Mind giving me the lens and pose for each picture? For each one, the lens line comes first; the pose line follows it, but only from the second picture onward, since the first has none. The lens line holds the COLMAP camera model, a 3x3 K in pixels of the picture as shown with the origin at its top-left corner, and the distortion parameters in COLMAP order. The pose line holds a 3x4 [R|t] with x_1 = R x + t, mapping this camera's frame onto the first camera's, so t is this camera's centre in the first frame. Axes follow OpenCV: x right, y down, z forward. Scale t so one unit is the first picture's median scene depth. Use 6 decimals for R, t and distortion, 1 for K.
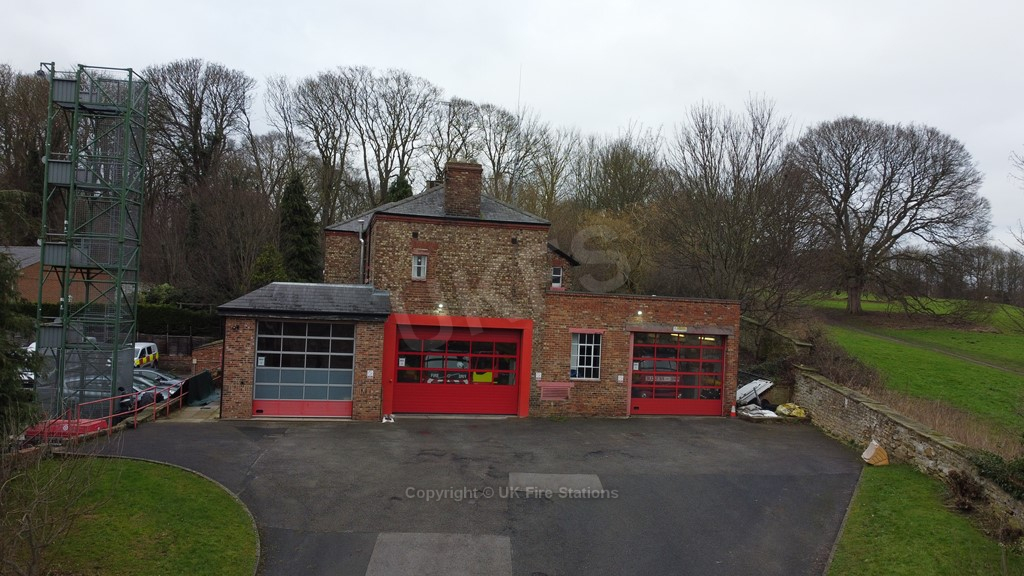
lens RADIAL K [[772.0, 0, 511.4], [0, 772.0, 285.9], [0, 0, 1]] dist [0.010870, -0.016951]
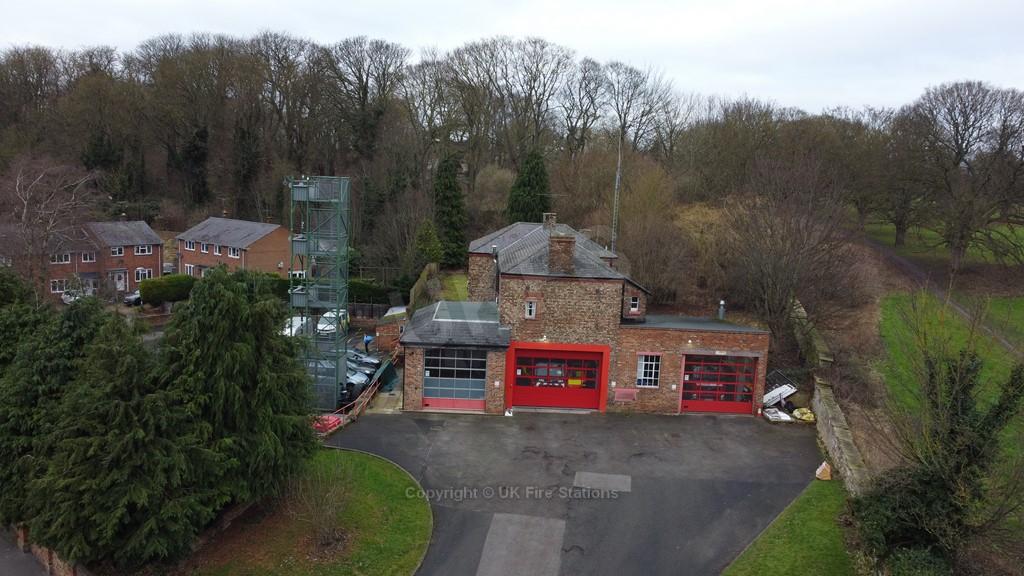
lens RADIAL K [[772.0, 0, 511.9], [0, 772.0, 286.1], [0, 0, 1]] dist [0.010870, -0.016951]
pose [[0.982162, 0.027485, -0.186020, 0.110048], [0.001012, 0.988473, 0.151392, -0.276294], [0.188036, -0.148880, 0.970813, -0.389928]]
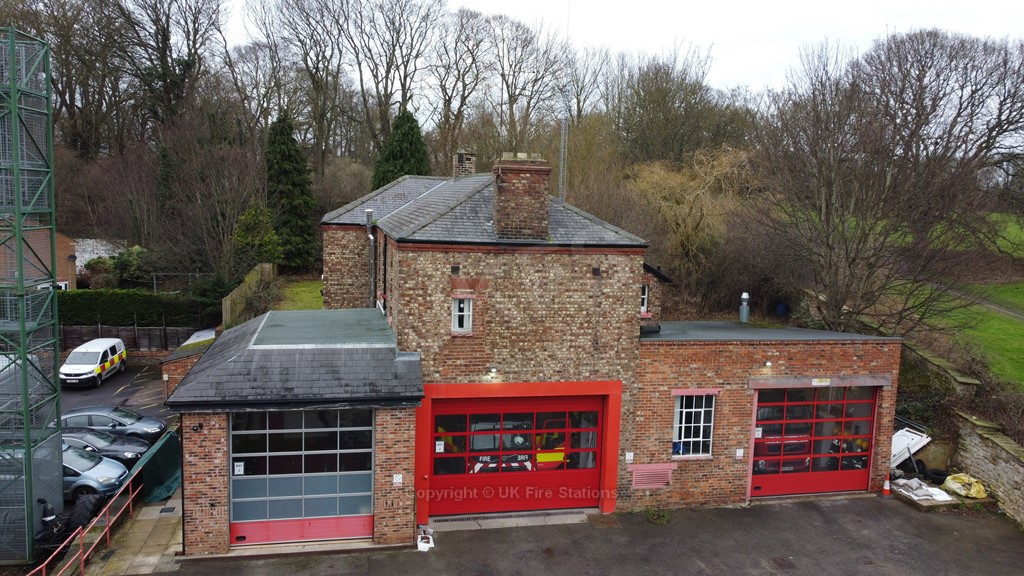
lens RADIAL K [[772.0, 0, 511.4], [0, 772.0, 286.2], [0, 0, 1]] dist [0.010870, -0.016951]
pose [[0.999911, -0.013263, 0.001733, -0.073062], [0.012935, 0.991790, 0.127222, -0.132513], [-0.003406, -0.127188, 0.991873, 0.306035]]
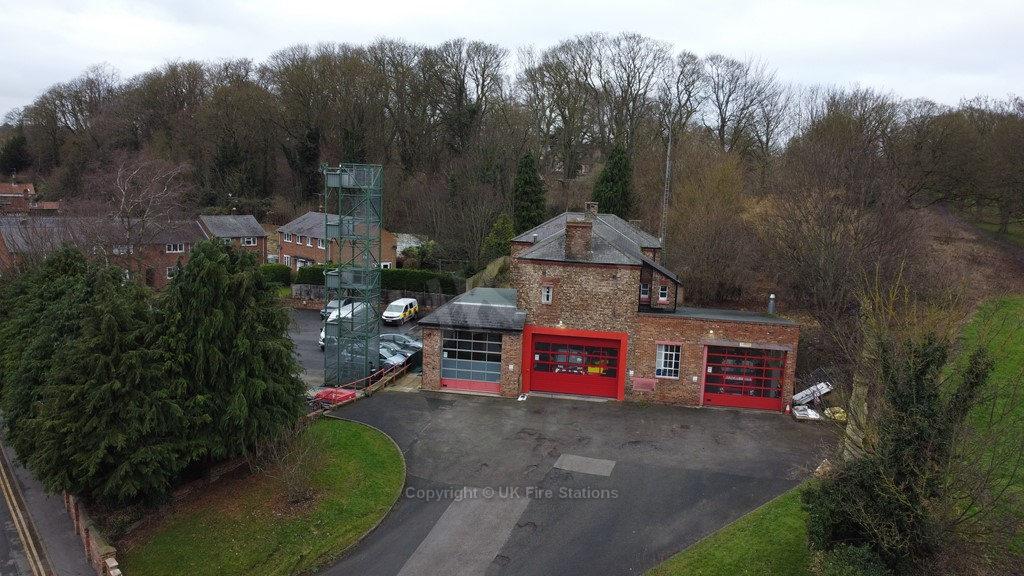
lens RADIAL K [[772.0, 0, 511.7], [0, 772.0, 285.6], [0, 0, 1]] dist [0.010870, -0.016951]
pose [[0.930043, 0.045435, -0.364631, 0.333297], [0.007638, 0.989721, 0.142808, -0.239480], [0.367372, -0.135602, 0.920136, -0.341957]]
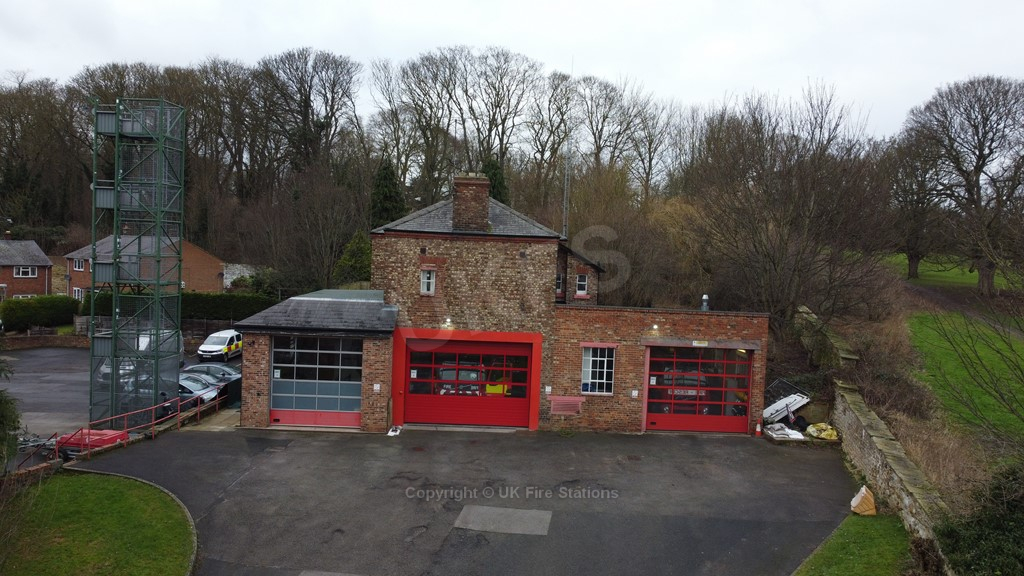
lens RADIAL K [[772.0, 0, 512.1], [0, 772.0, 286.2], [0, 0, 1]] dist [0.010870, -0.016951]
pose [[0.982742, 0.003870, -0.184944, 0.171602], [0.006084, 0.998564, 0.053227, -0.069594], [0.184884, -0.053434, 0.981307, 0.020454]]
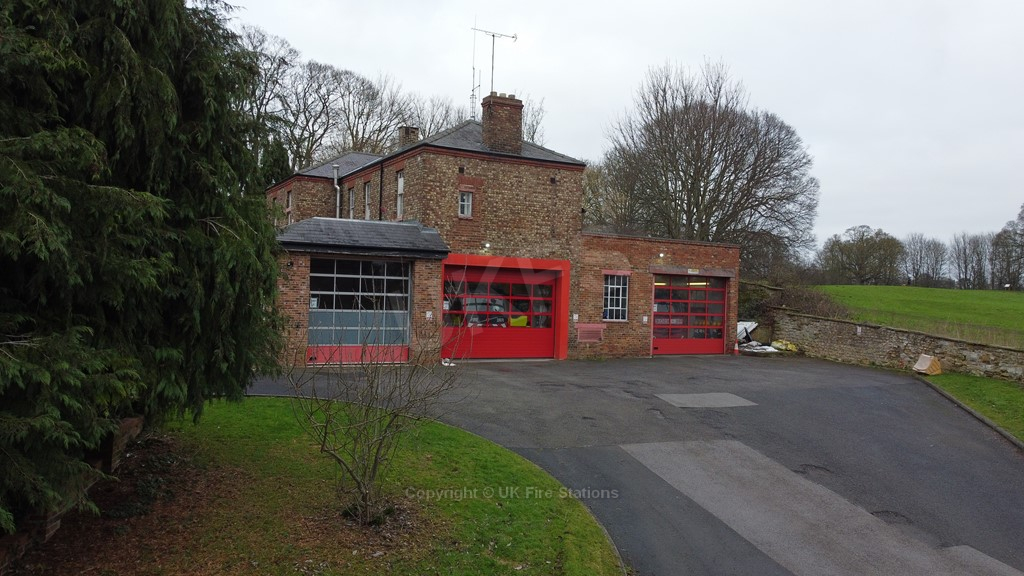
lens RADIAL K [[772.0, 0, 511.0], [0, 772.0, 286.6], [0, 0, 1]] dist [0.010870, -0.016951]
pose [[0.961229, -0.012955, 0.275447, -0.315470], [0.009292, 0.999850, 0.014598, 0.061065], [-0.275595, -0.011473, 0.961205, 0.067921]]
